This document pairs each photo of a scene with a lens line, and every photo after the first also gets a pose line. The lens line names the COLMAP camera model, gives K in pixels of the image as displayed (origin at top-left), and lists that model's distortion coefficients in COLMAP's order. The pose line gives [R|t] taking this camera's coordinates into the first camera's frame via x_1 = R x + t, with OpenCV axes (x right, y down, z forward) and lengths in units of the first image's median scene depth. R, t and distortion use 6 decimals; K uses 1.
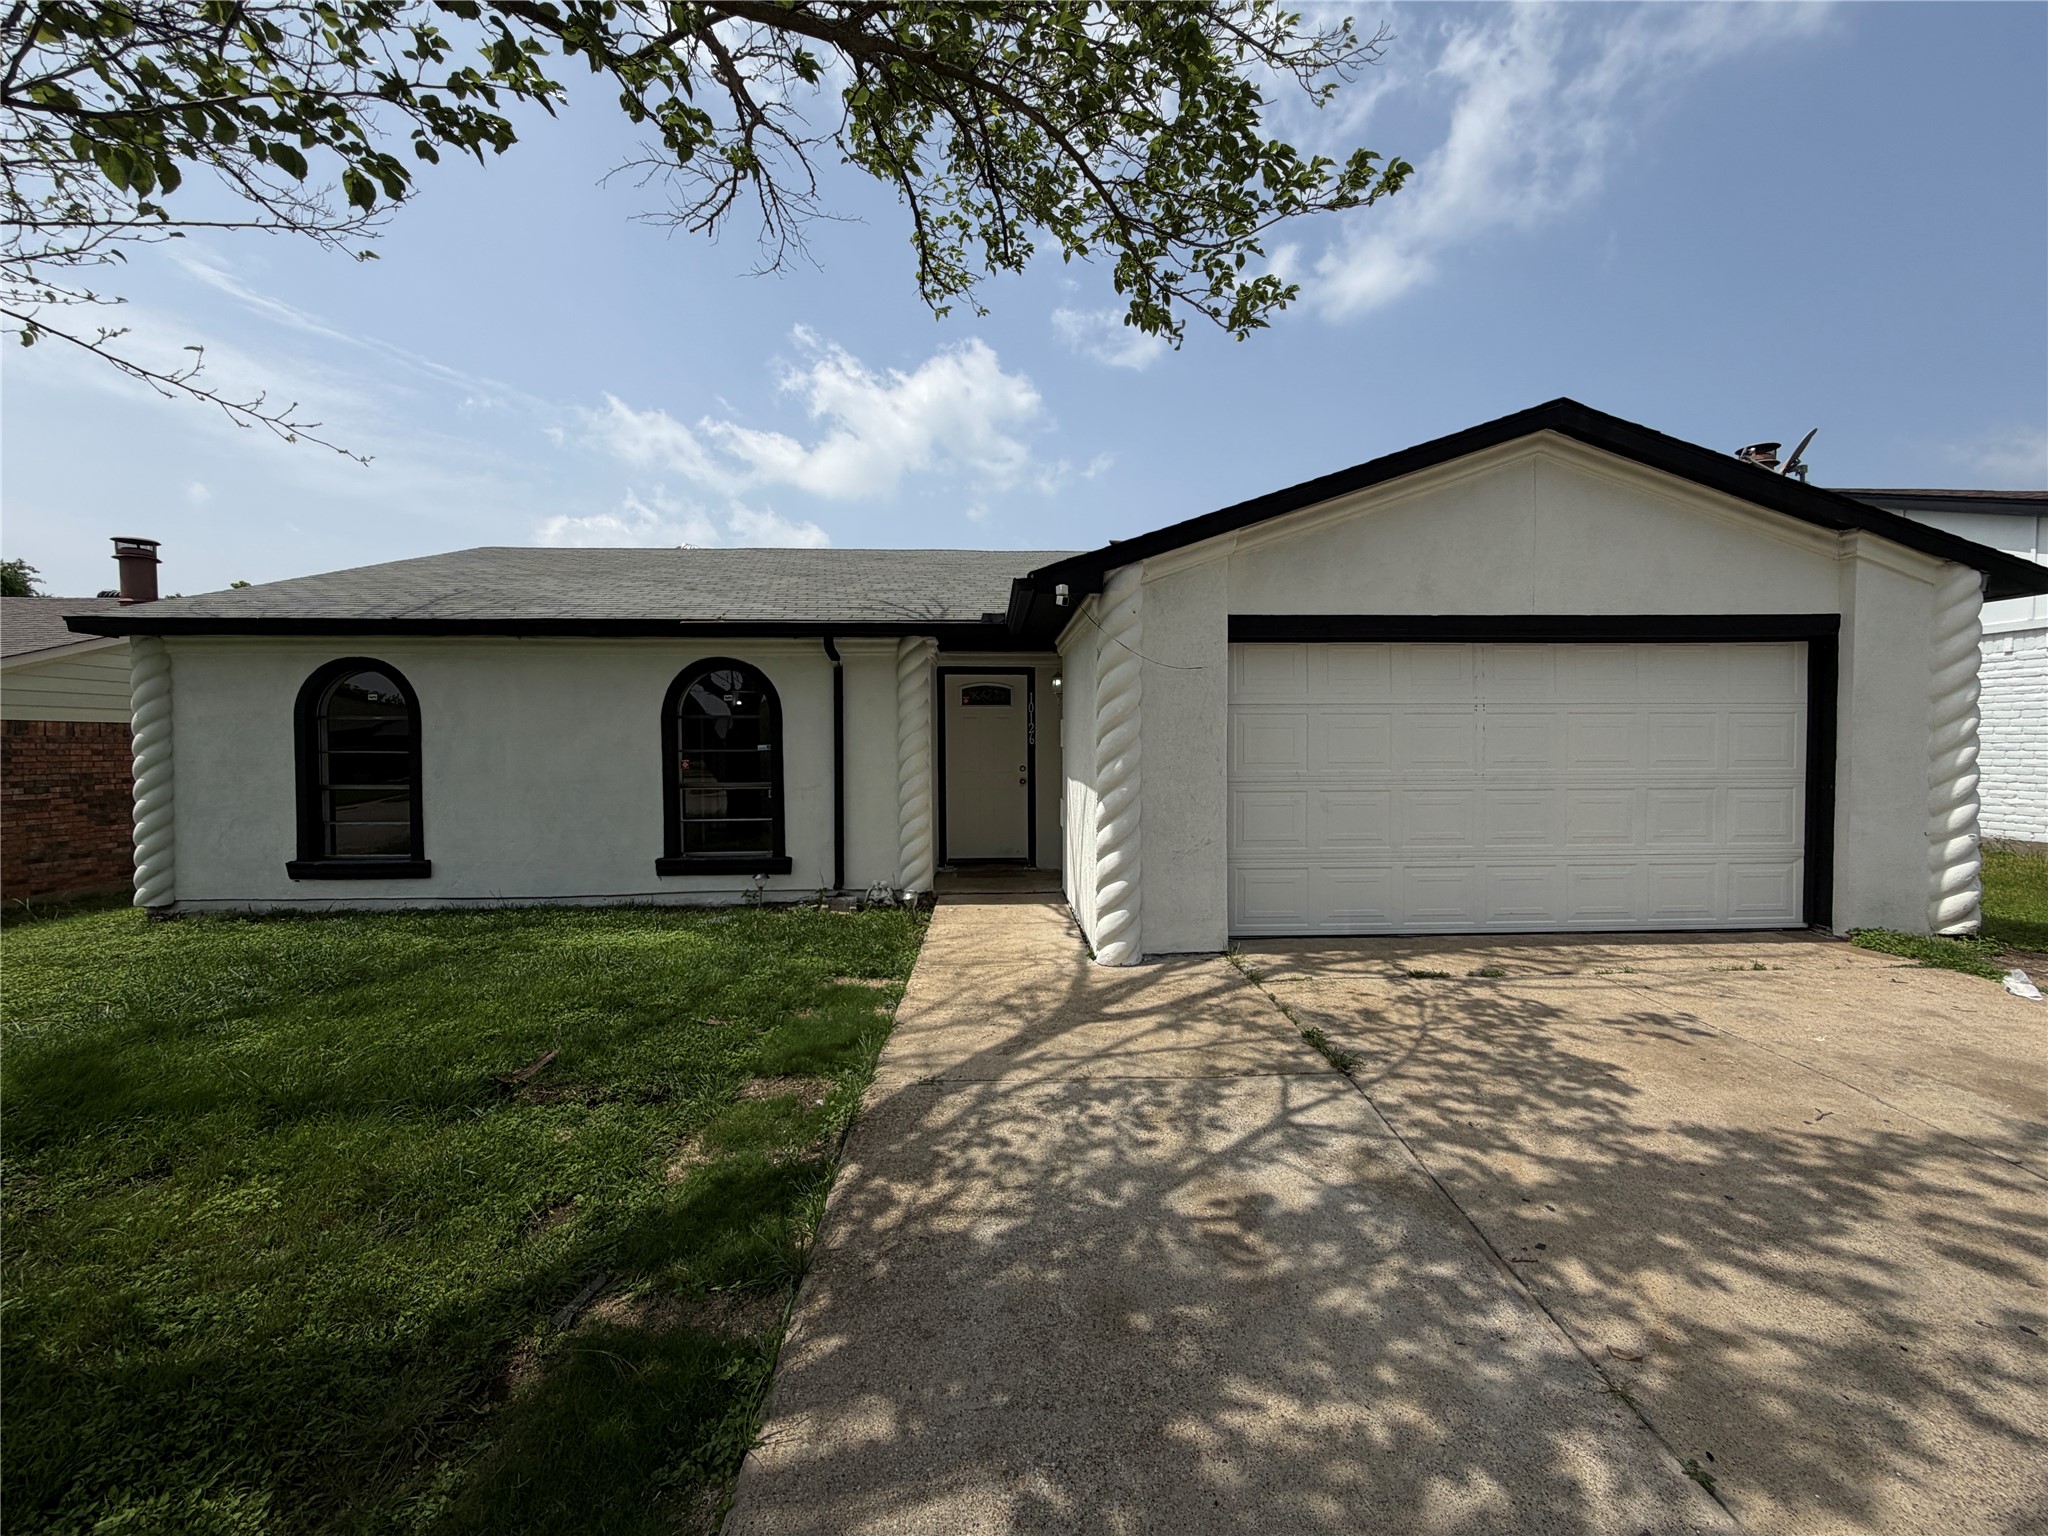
lens RADIAL K [[821.1, 0, 1023.4], [0, 821.1, 766.7], [0, 0, 1]] dist [-0.000496, 0.000743]
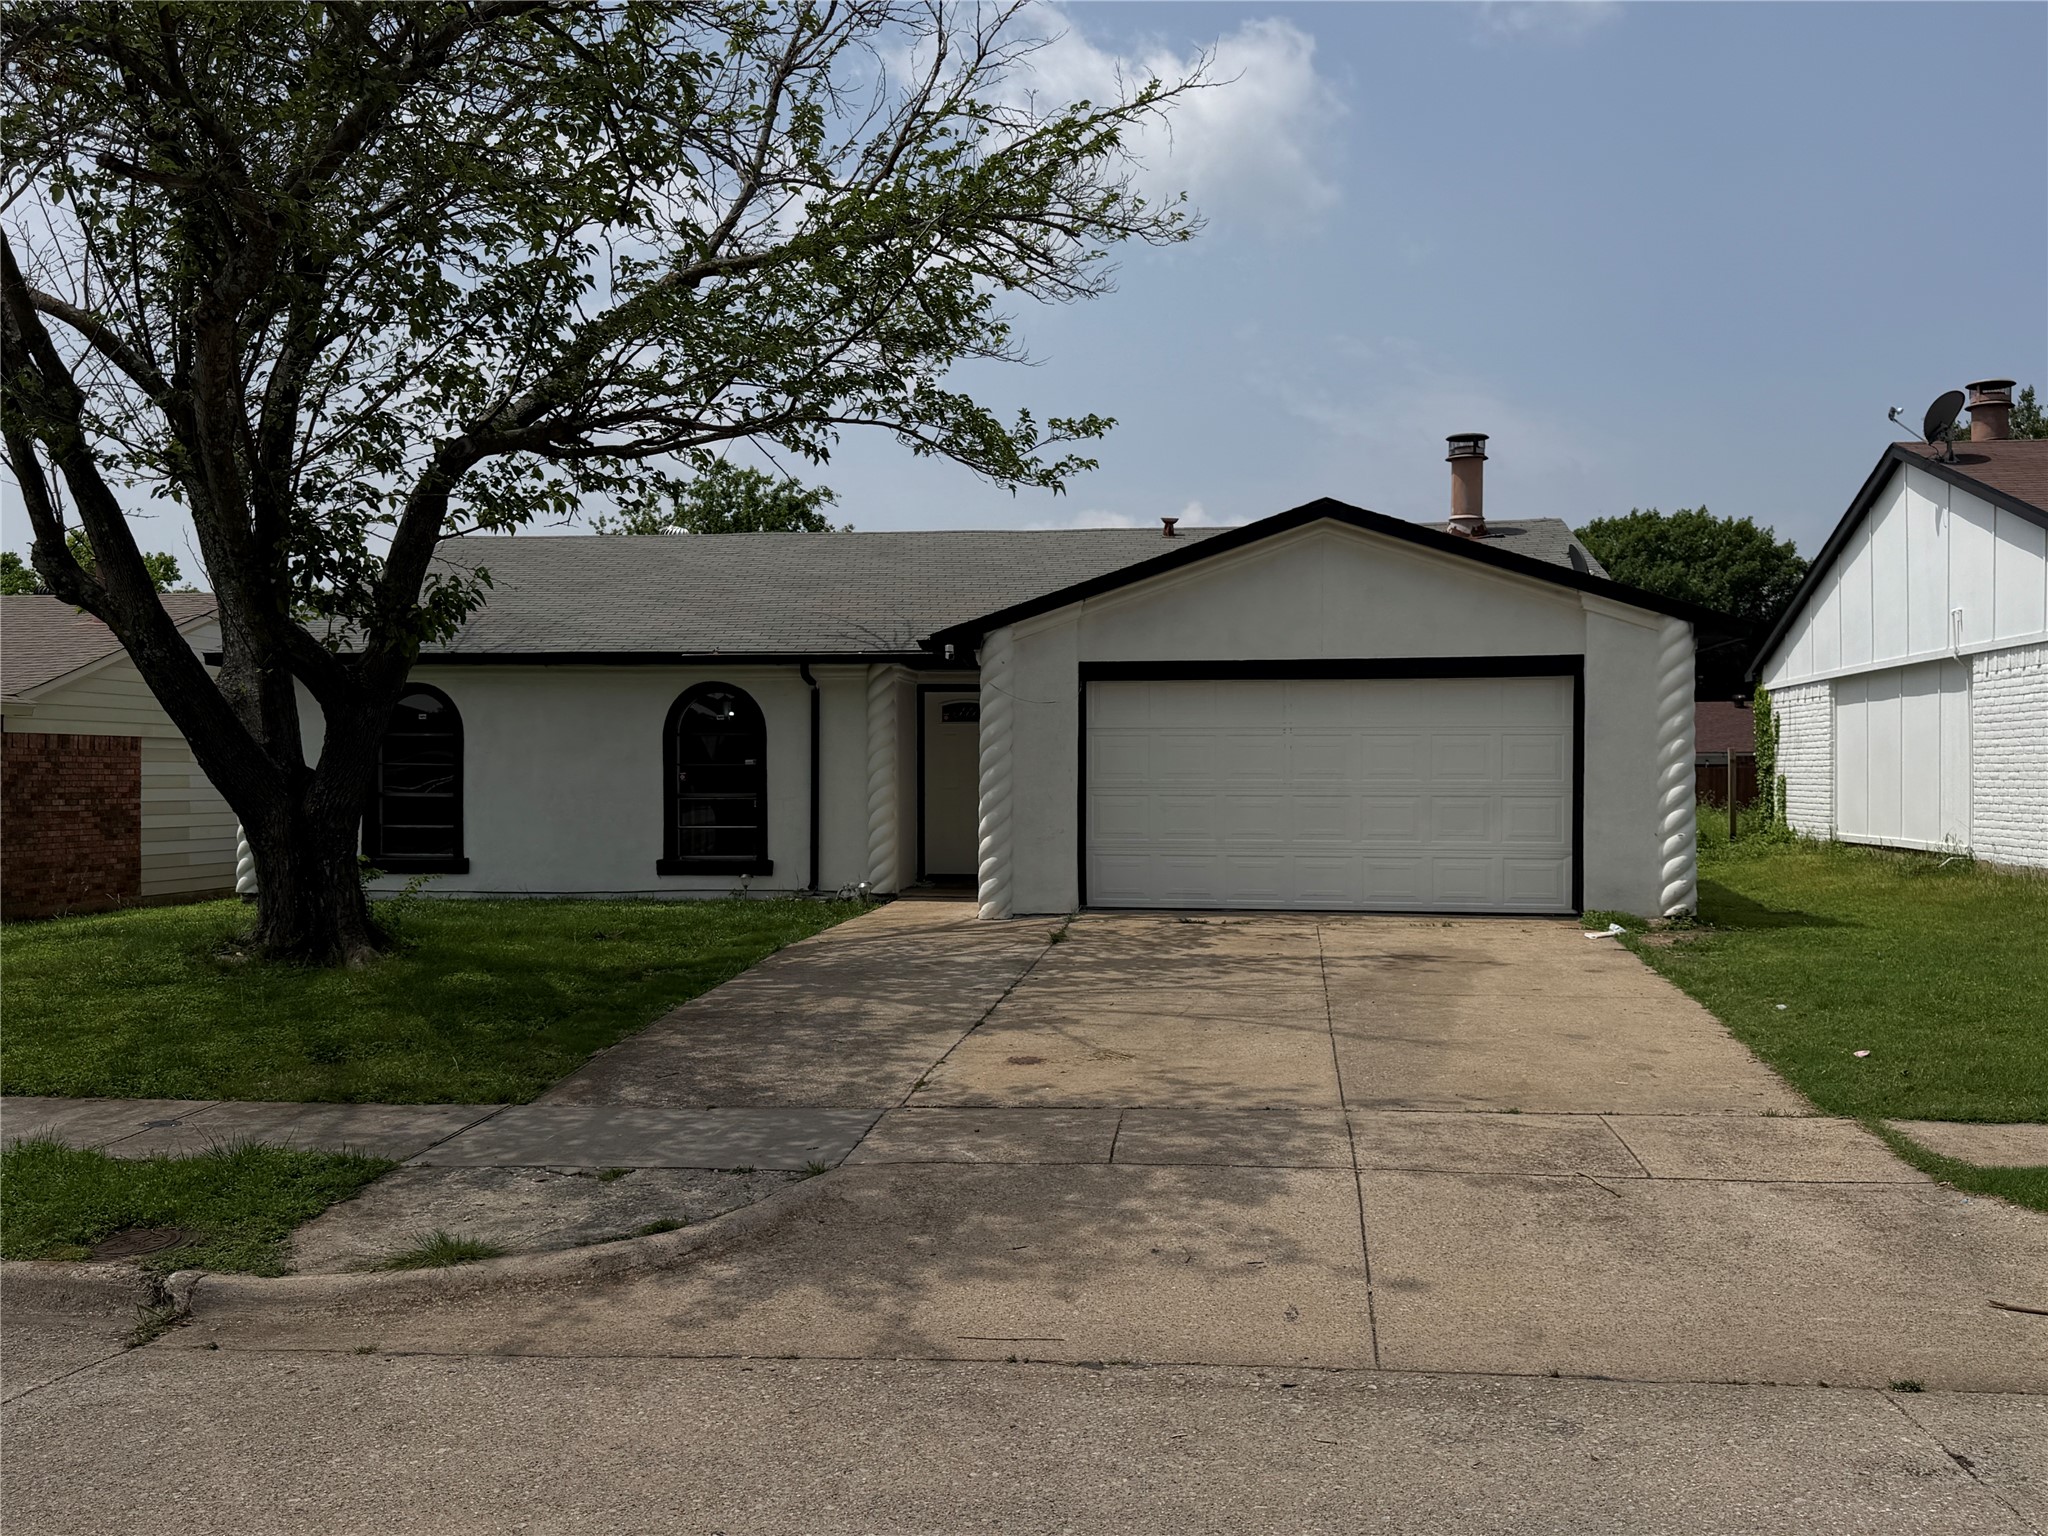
lens RADIAL K [[1858.6, 0, 1026.3], [0, 1858.6, 779.0], [0, 0, 1]] dist [0.098853, 0.000000]
pose [[0.984079, 0.005785, -0.177635, 0.517927], [-0.010384, 0.999634, -0.024972, 0.061001], [0.177426, 0.026419, 0.983780, -1.465699]]
